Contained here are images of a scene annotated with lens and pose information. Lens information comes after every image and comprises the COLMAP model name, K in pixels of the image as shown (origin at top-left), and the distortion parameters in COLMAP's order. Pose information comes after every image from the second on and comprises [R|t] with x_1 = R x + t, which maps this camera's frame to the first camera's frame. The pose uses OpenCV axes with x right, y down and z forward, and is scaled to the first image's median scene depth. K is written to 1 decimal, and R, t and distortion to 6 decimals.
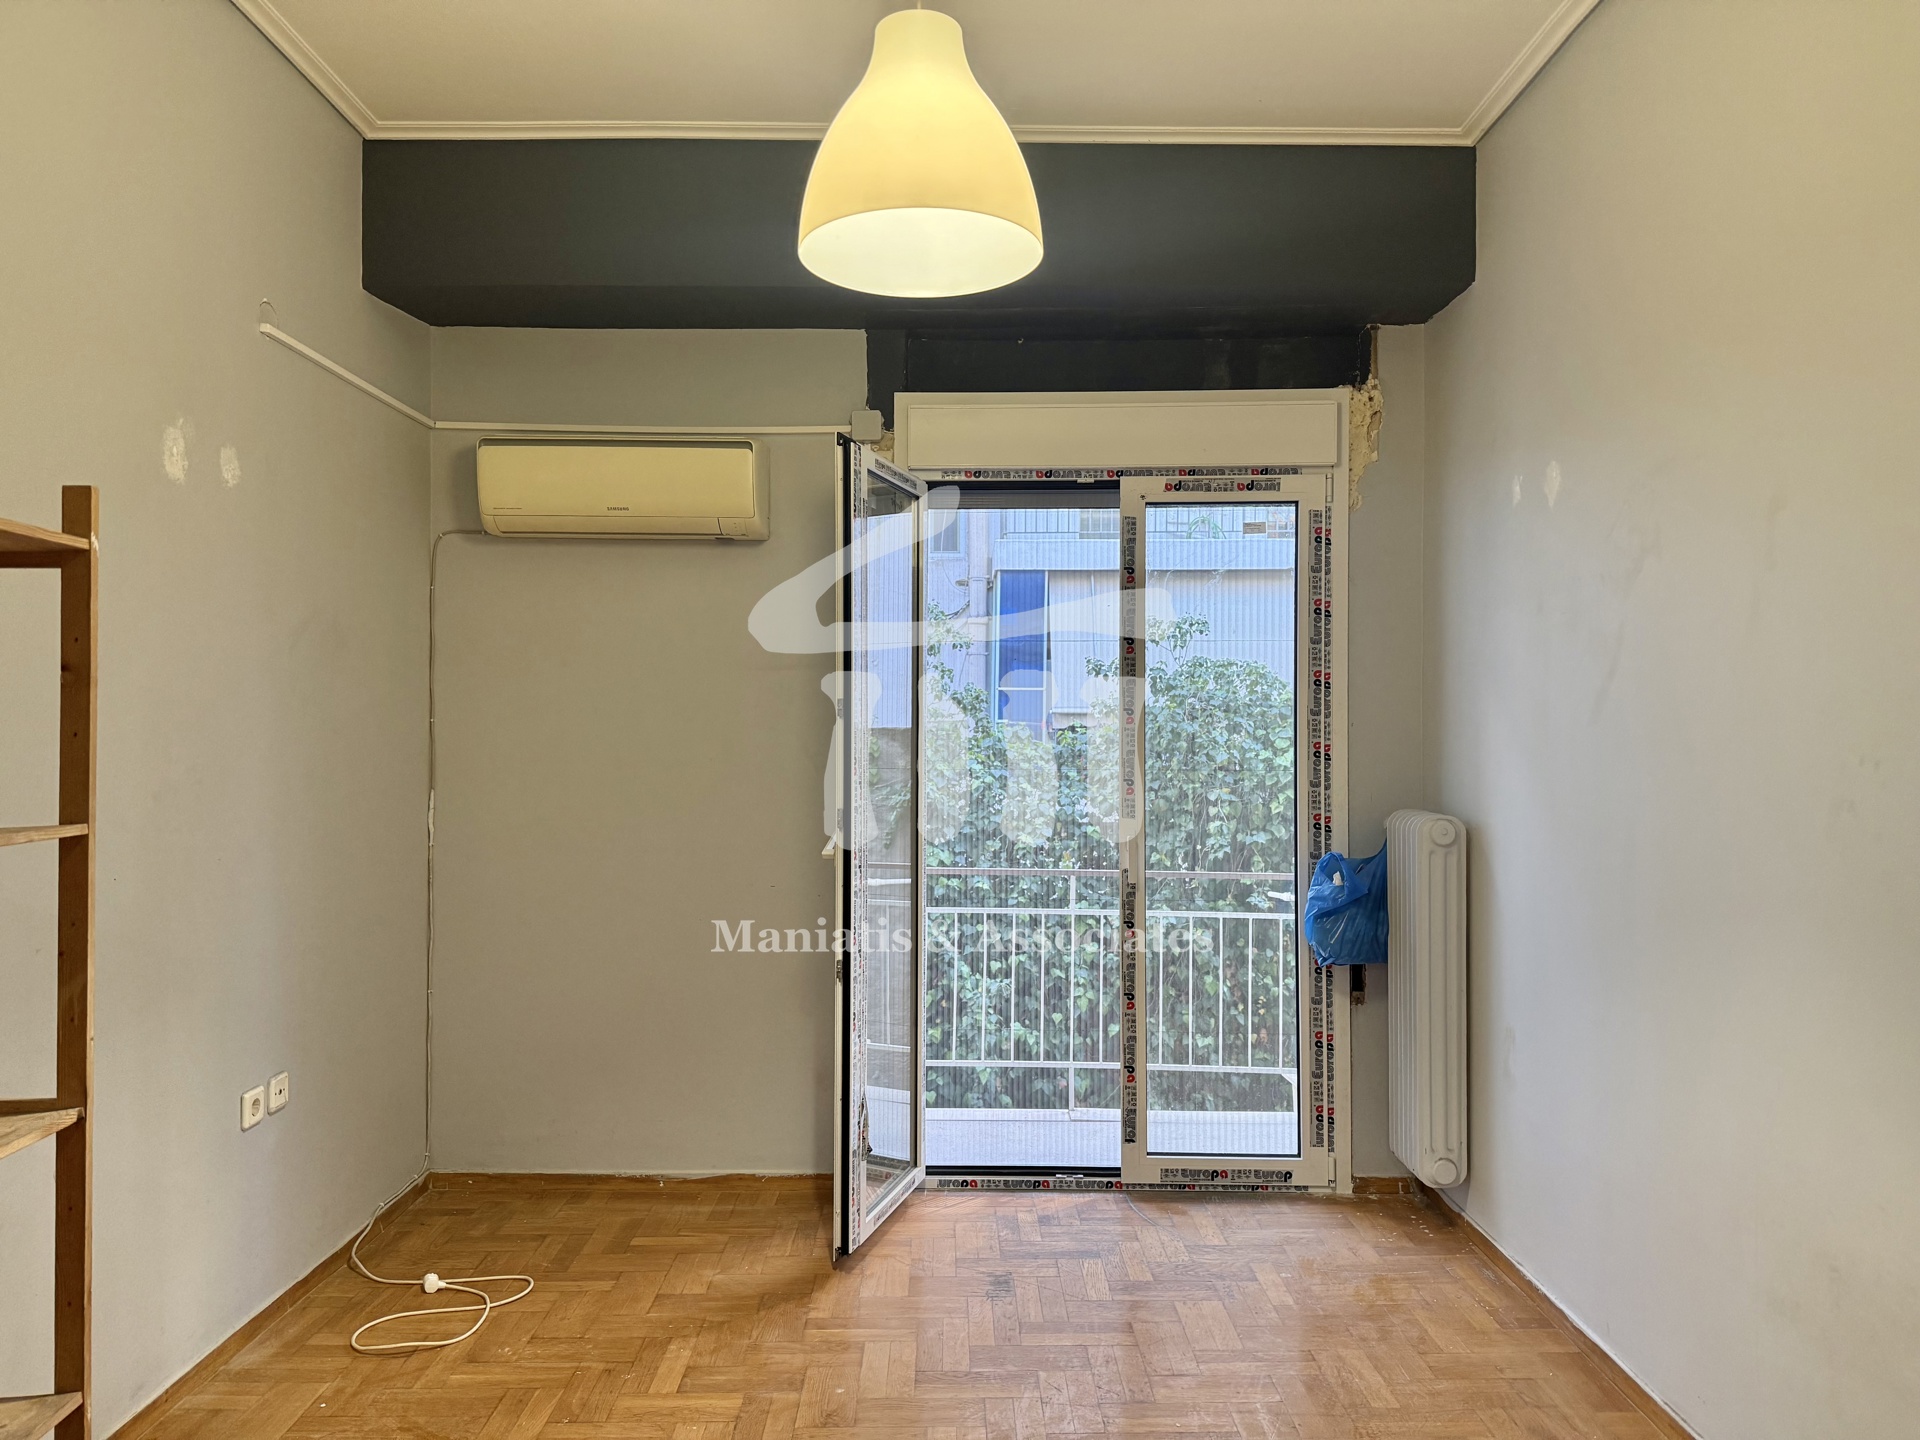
lens RADIAL K [[1341.9, 0, 960.9], [0, 1341.9, 717.9], [0, 0, 1]] dist [0.042270, -0.054467]
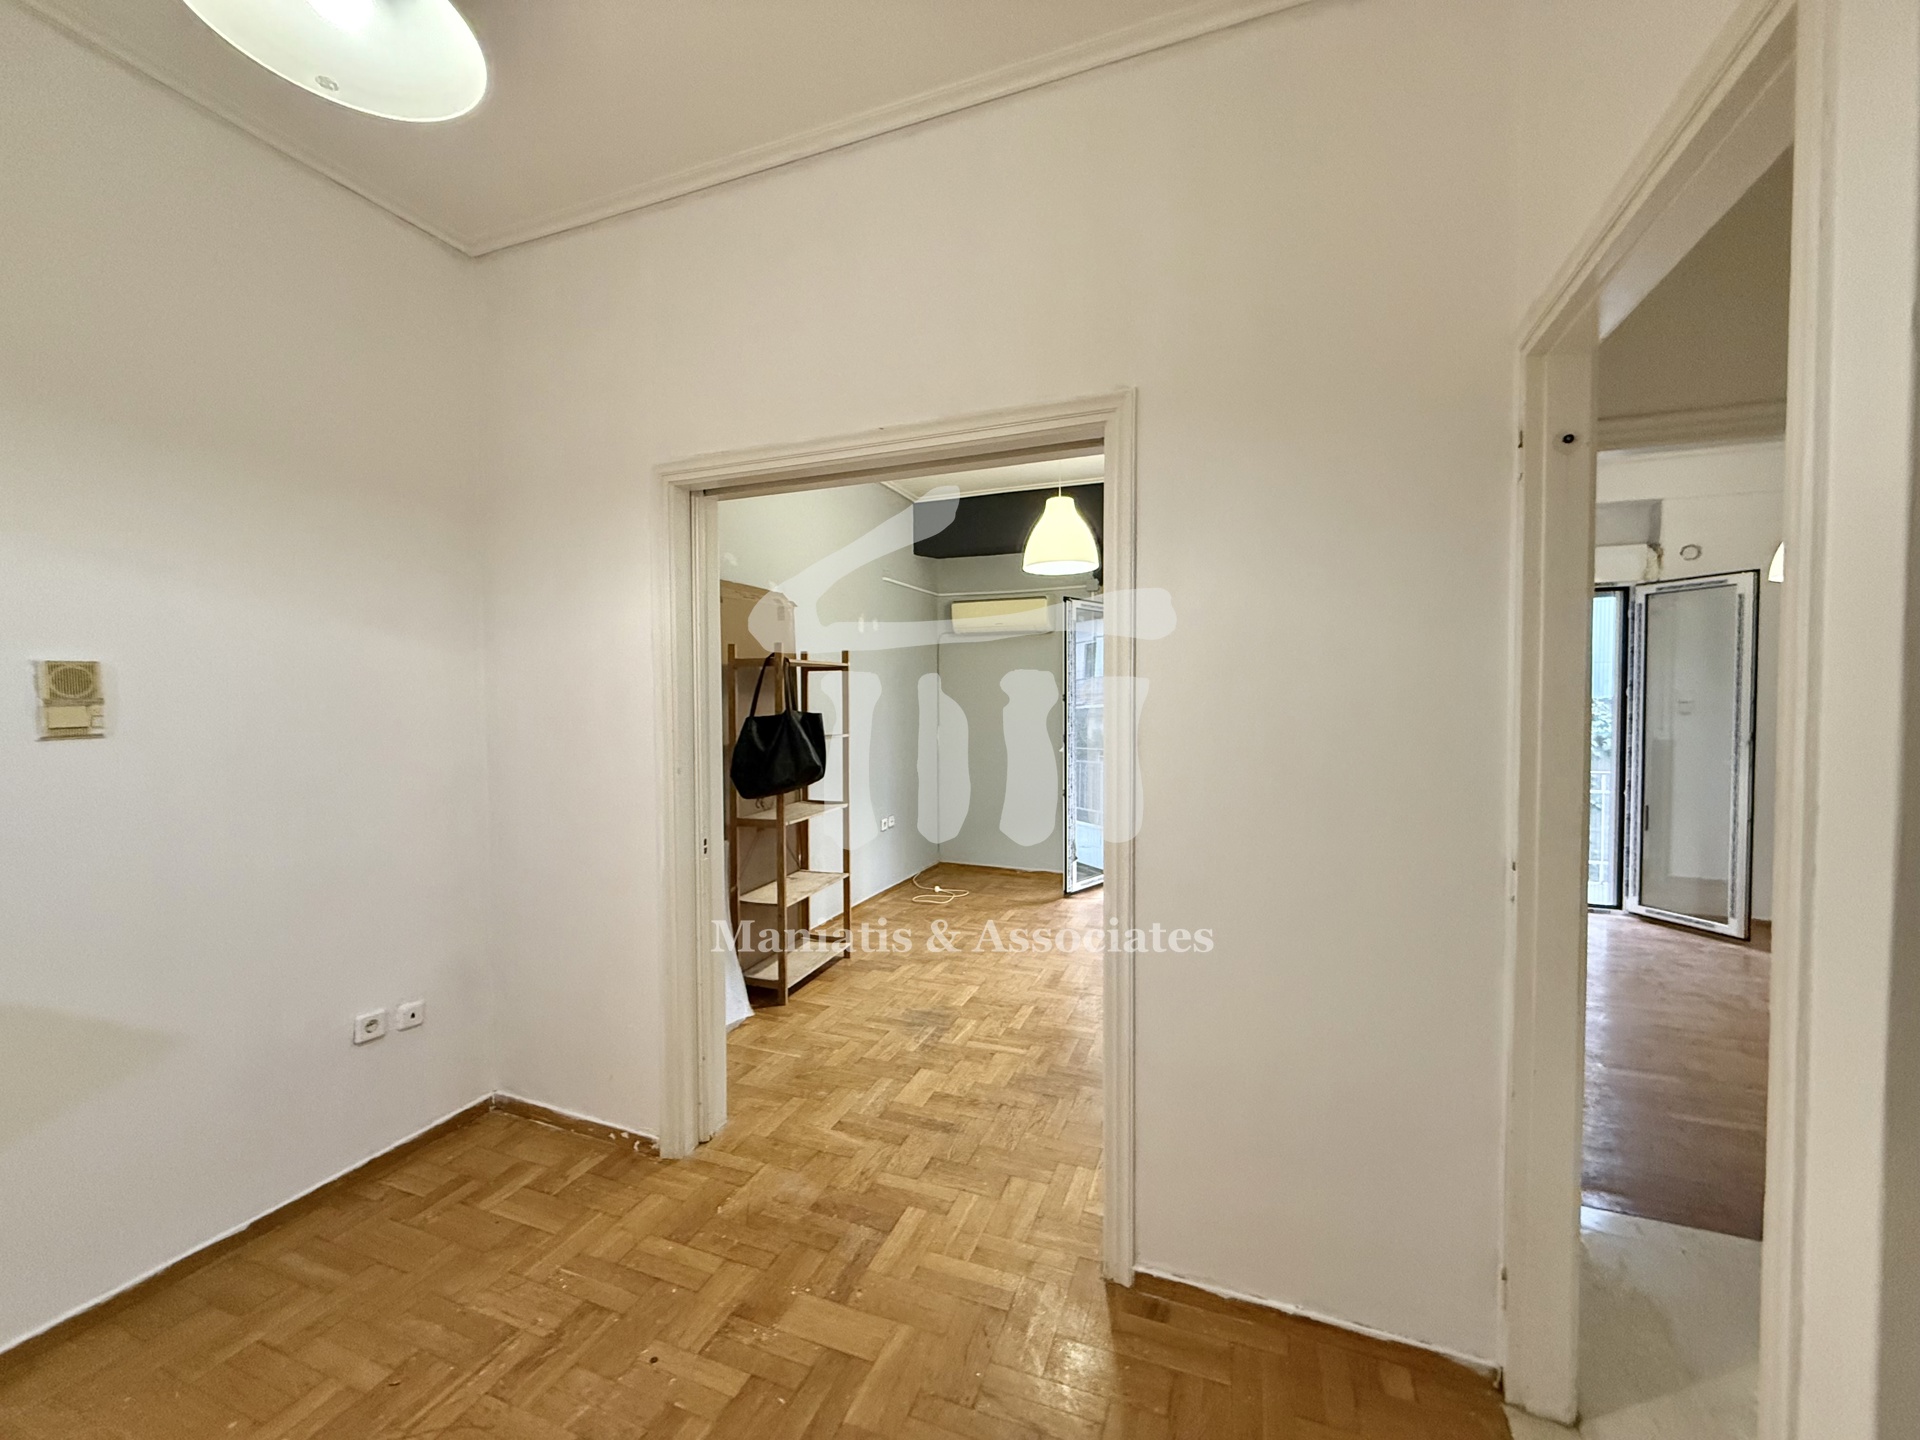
lens RADIAL K [[764.3, 0, 955.3], [0, 764.3, 719.0], [0, 0, 1]] dist [-0.000872, 0.000181]
pose [[0.928909, 0.007041, -0.370242, 0.230781], [0.008804, 0.999117, 0.041089, -0.026486], [0.370204, -0.041427, 0.928026, -0.464430]]
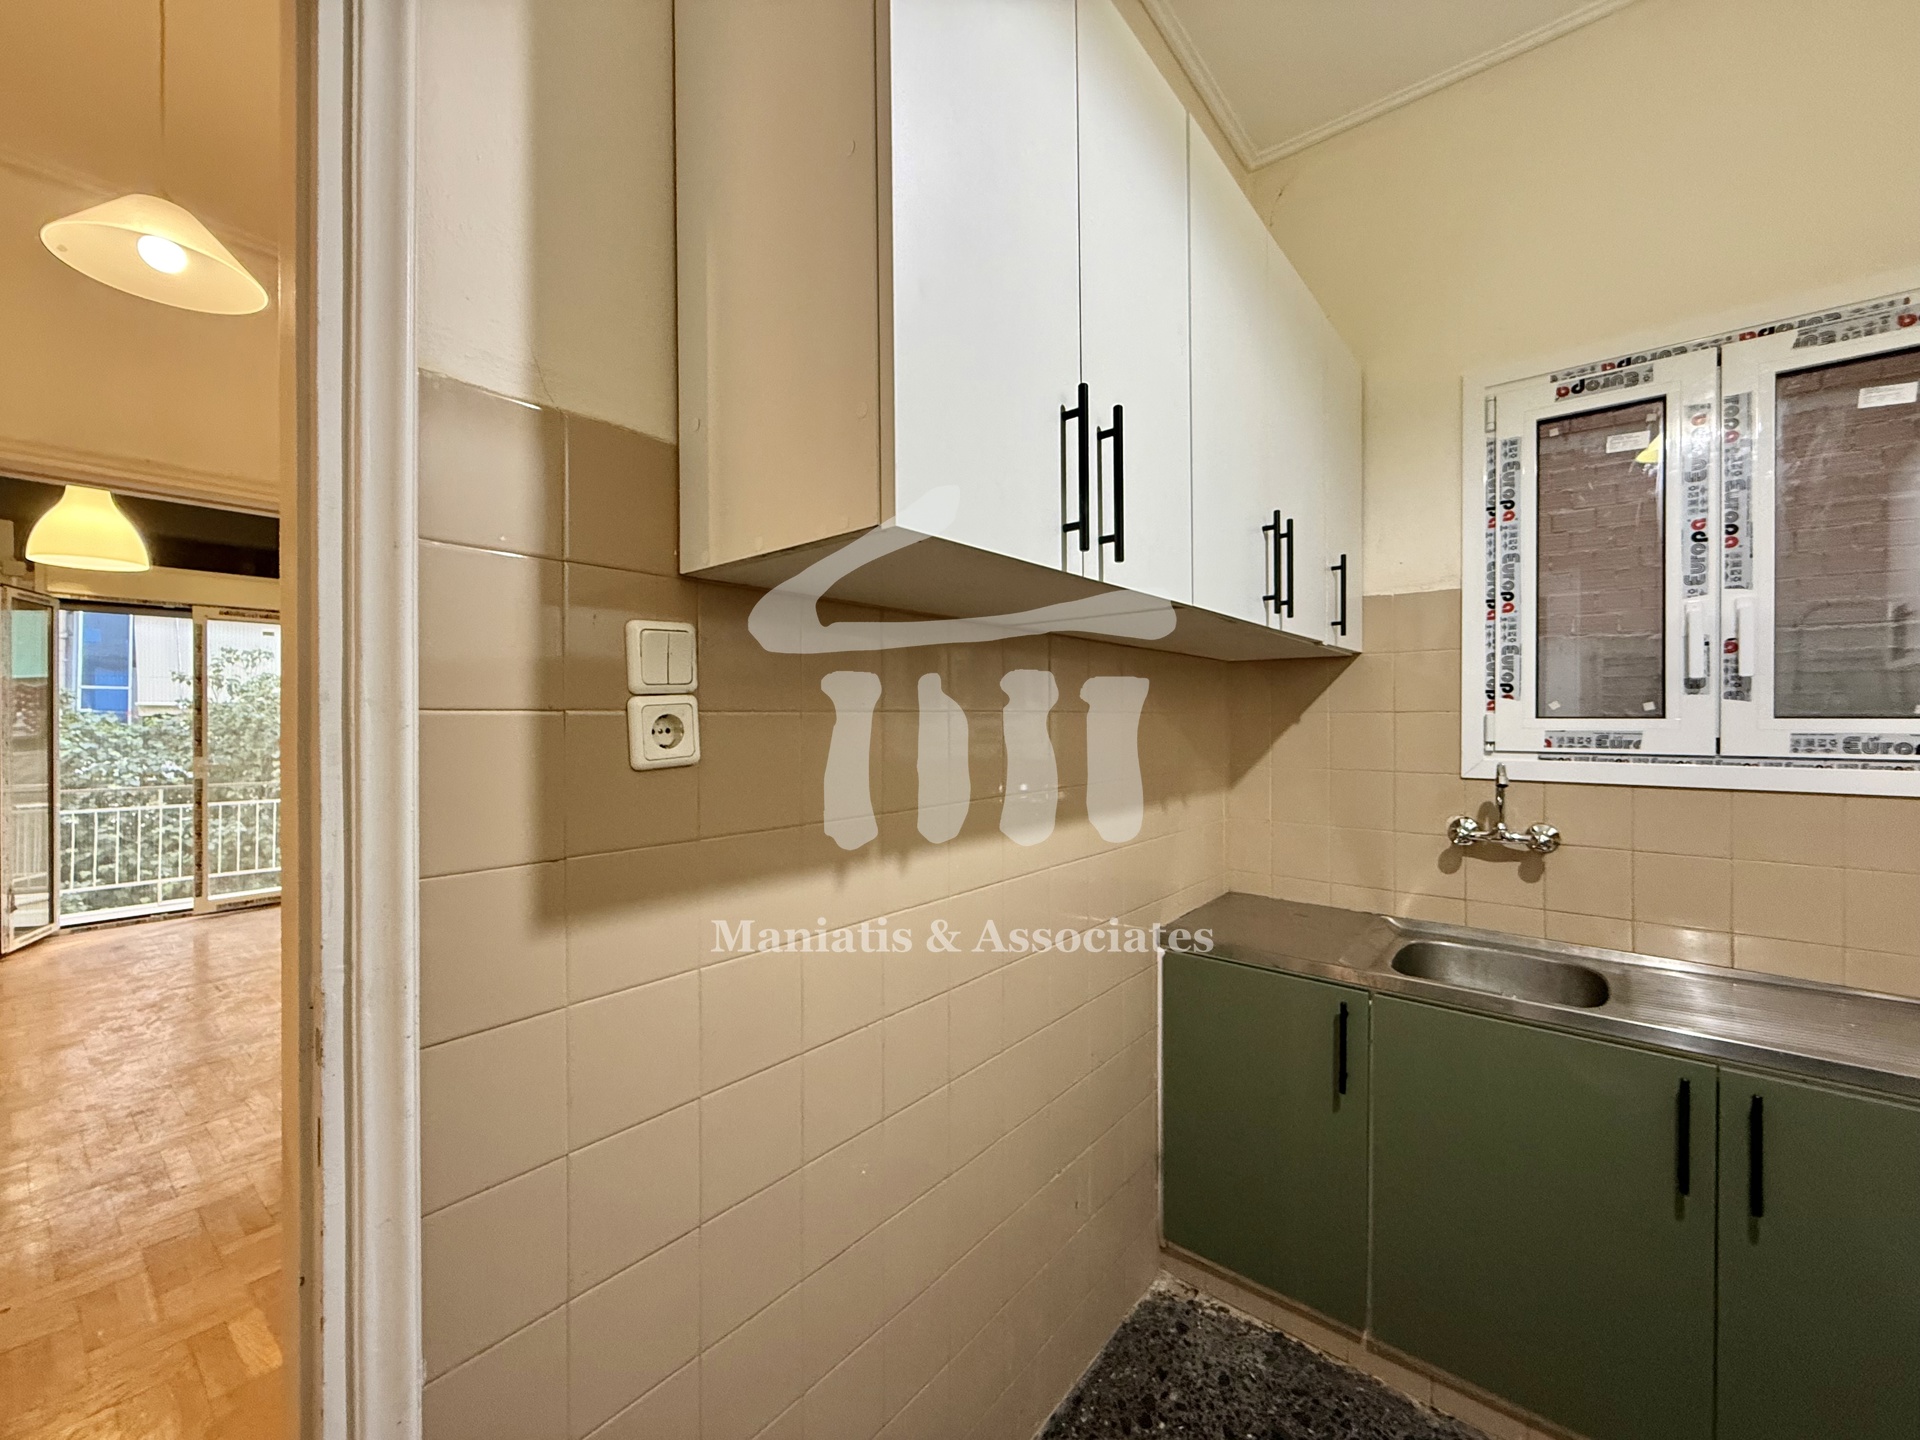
lens RADIAL K [[764.3, 0, 957.1], [0, 764.3, 718.2], [0, 0, 1]] dist [-0.000872, 0.000181]
pose [[0.628221, -0.002595, 0.778031, -0.075421], [-0.006837, 0.999937, 0.008856, -0.011422], [-0.778005, -0.010882, 0.628164, -0.861164]]
